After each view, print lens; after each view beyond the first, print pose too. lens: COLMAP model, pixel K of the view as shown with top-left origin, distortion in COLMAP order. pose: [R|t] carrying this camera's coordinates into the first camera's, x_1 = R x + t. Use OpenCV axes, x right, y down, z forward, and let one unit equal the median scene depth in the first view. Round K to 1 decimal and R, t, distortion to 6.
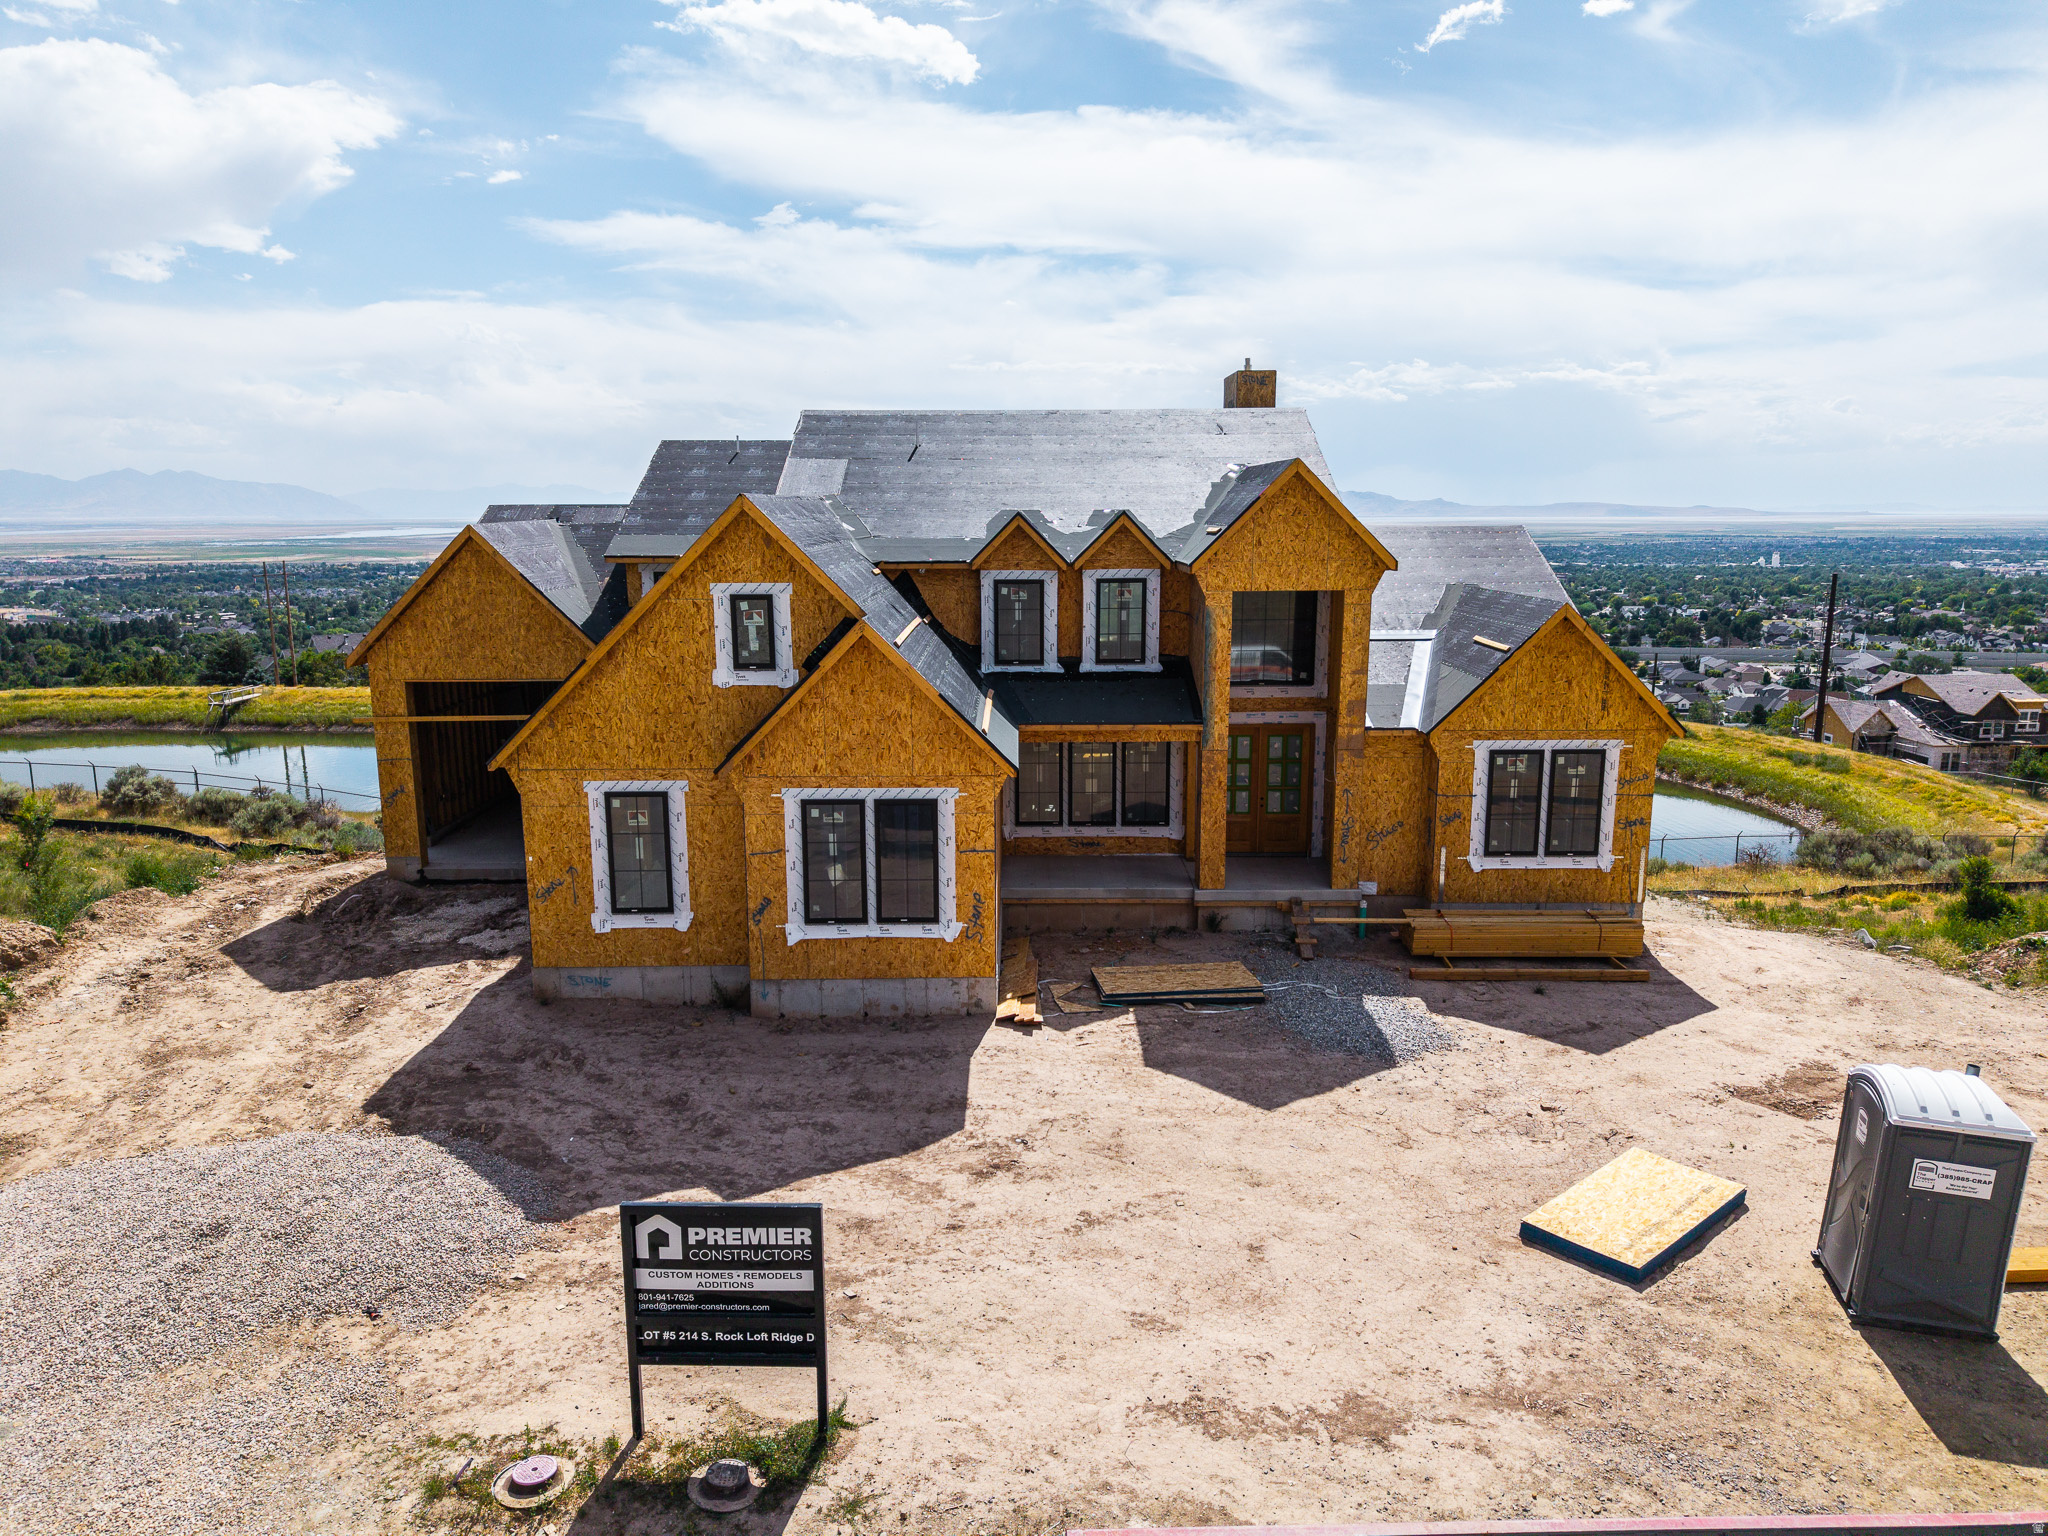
lens RADIAL K [[1383.1, 0, 1005.9], [0, 1383.1, 788.9], [0, 0, 1]] dist [0.009120, -0.000786]
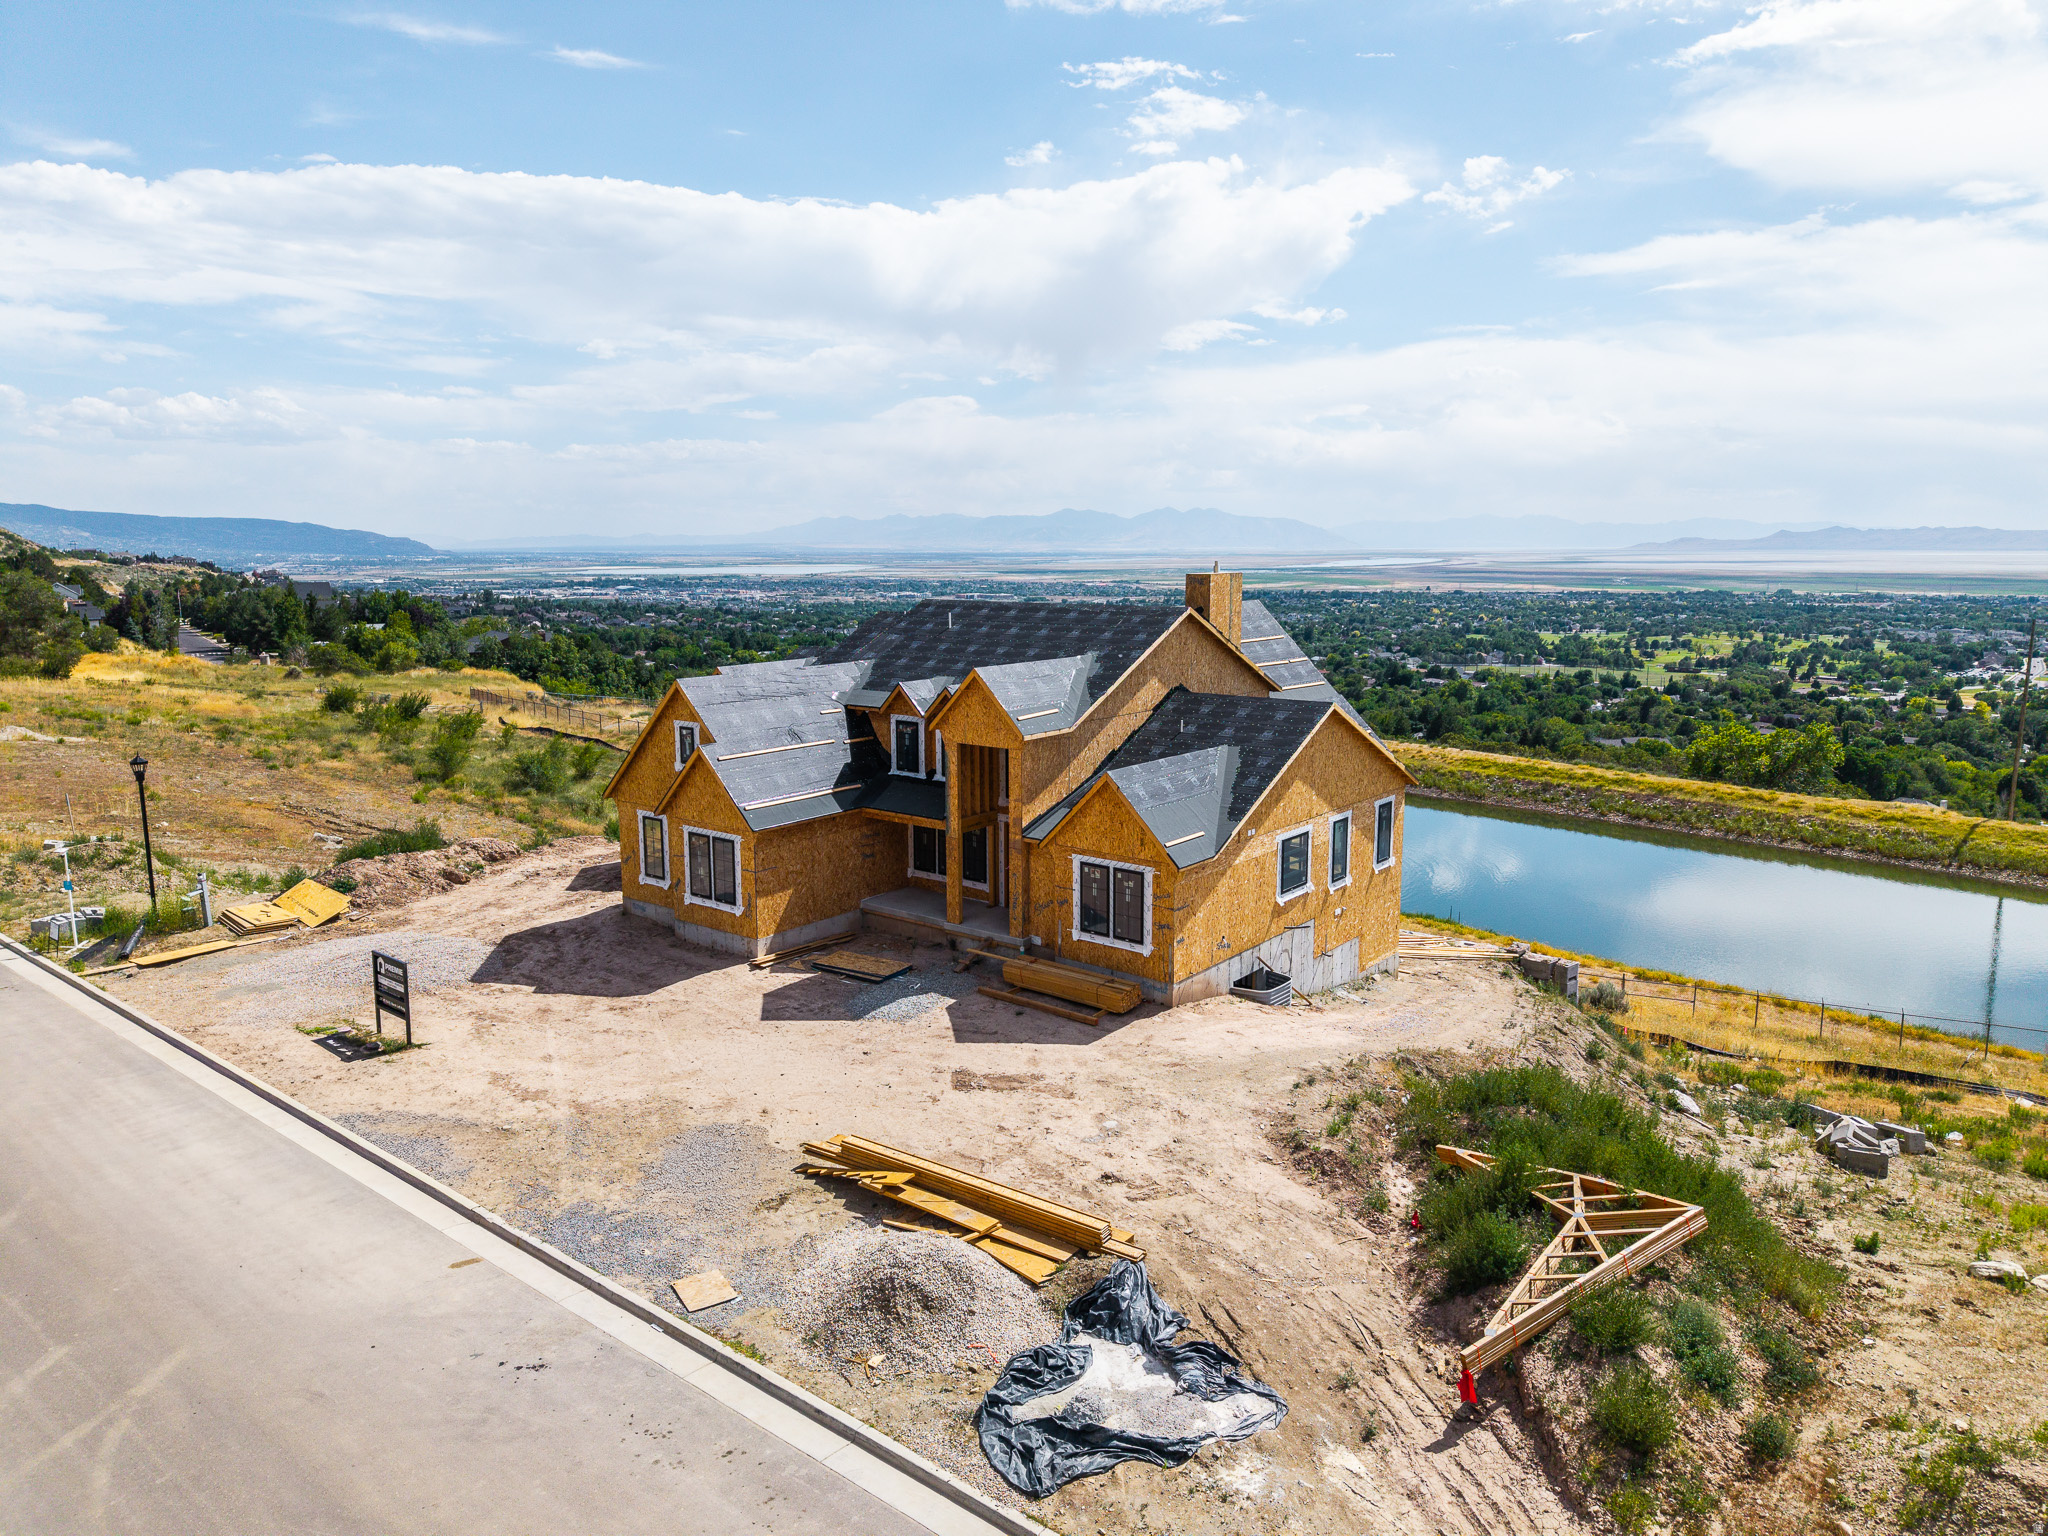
lens RADIAL K [[1377.8, 0, 1022.3], [0, 1377.8, 775.5], [0, 0, 1]] dist [-0.006146, -0.006682]
pose [[0.784272, 0.106065, -0.611284, 1.133967], [-0.123217, 0.992280, 0.014085, -0.126392], [0.608059, 0.064274, 0.791286, -0.224941]]
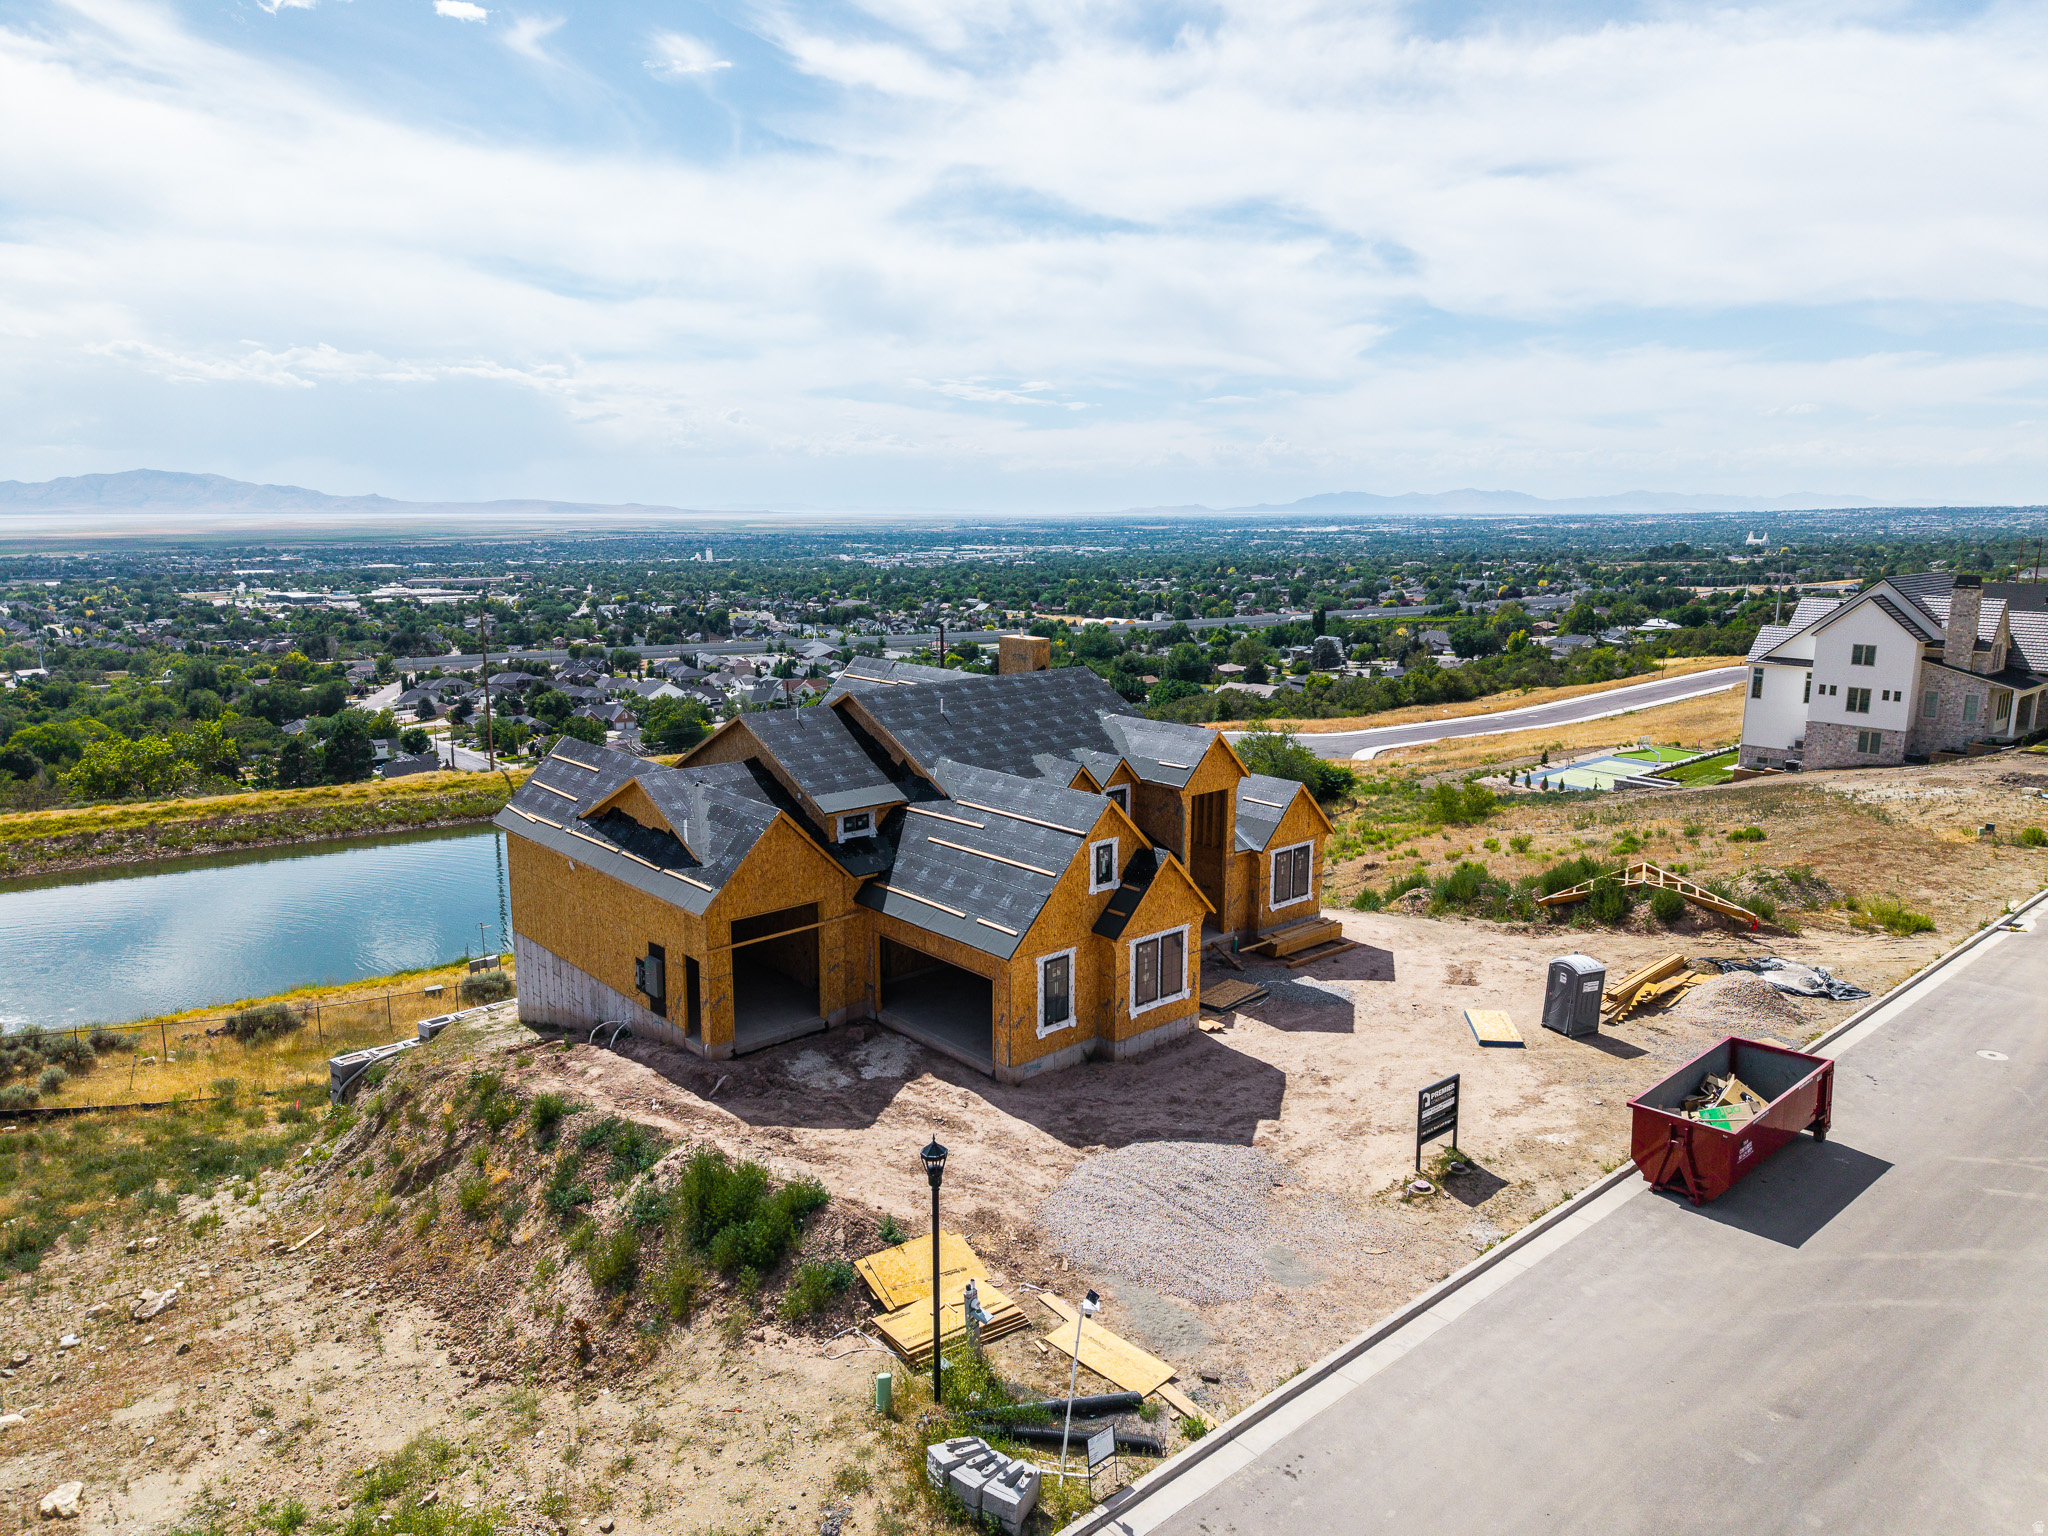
lens RADIAL K [[1408.9, 0, 1024.0], [0, 1408.9, 768.0], [0, 0, 1]] dist [0.022995, -0.017525]
pose [[0.737405, -0.121590, 0.664417, -1.246678], [0.127823, 0.991010, 0.039493, -0.270813], [-0.663246, 0.055806, 0.746318, -0.324731]]
